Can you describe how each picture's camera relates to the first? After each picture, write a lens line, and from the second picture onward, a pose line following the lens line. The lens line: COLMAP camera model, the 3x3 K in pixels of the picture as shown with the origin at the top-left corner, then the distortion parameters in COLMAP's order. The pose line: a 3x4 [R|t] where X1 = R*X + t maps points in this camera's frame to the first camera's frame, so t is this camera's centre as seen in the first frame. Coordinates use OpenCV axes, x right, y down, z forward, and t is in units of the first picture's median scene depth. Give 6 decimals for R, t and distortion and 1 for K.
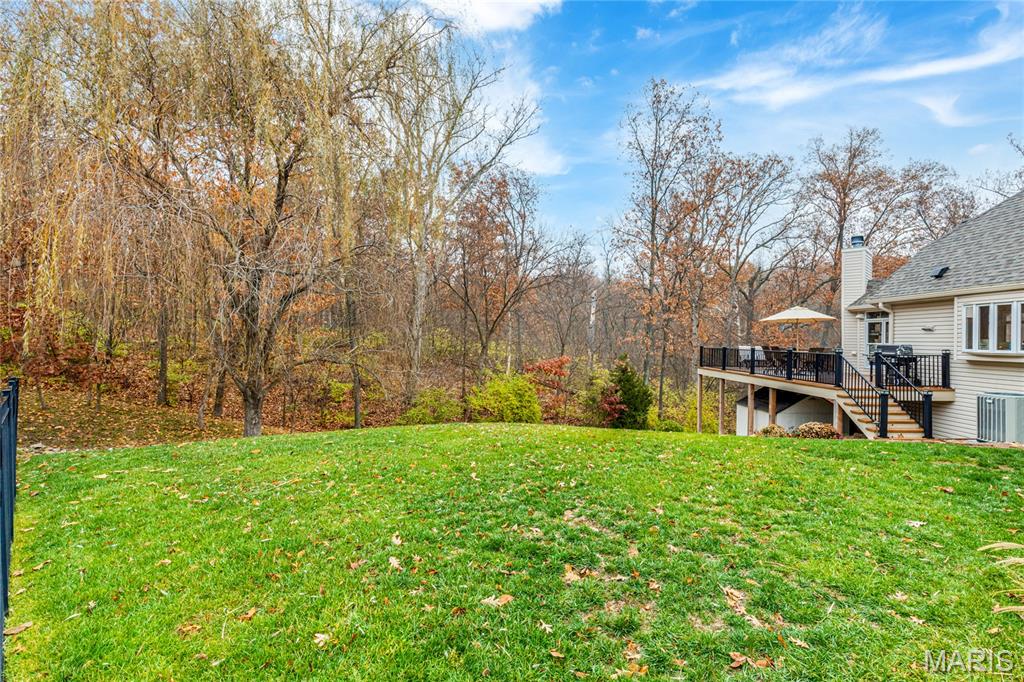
lens RADIAL K [[497.1, 0, 512.0], [0, 497.1, 339.8], [0, 0, 1]] dist [0.000971, 0.000122]
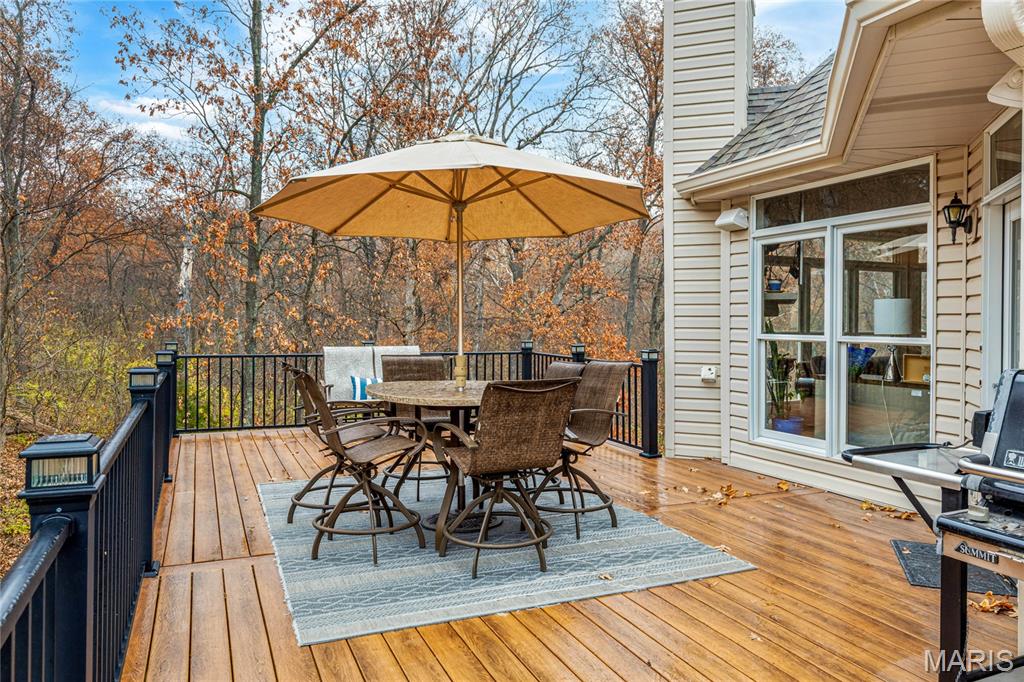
lens RADIAL K [[715.6, 0, 512.4], [0, 715.6, 335.0], [0, 0, 1]] dist [0.001759, -0.000011]
pose [[0.922948, -0.012451, 0.384724, 0.466734], [0.002913, 0.999674, 0.025366, -0.001119], [-0.384914, -0.022291, 0.922683, 0.716063]]
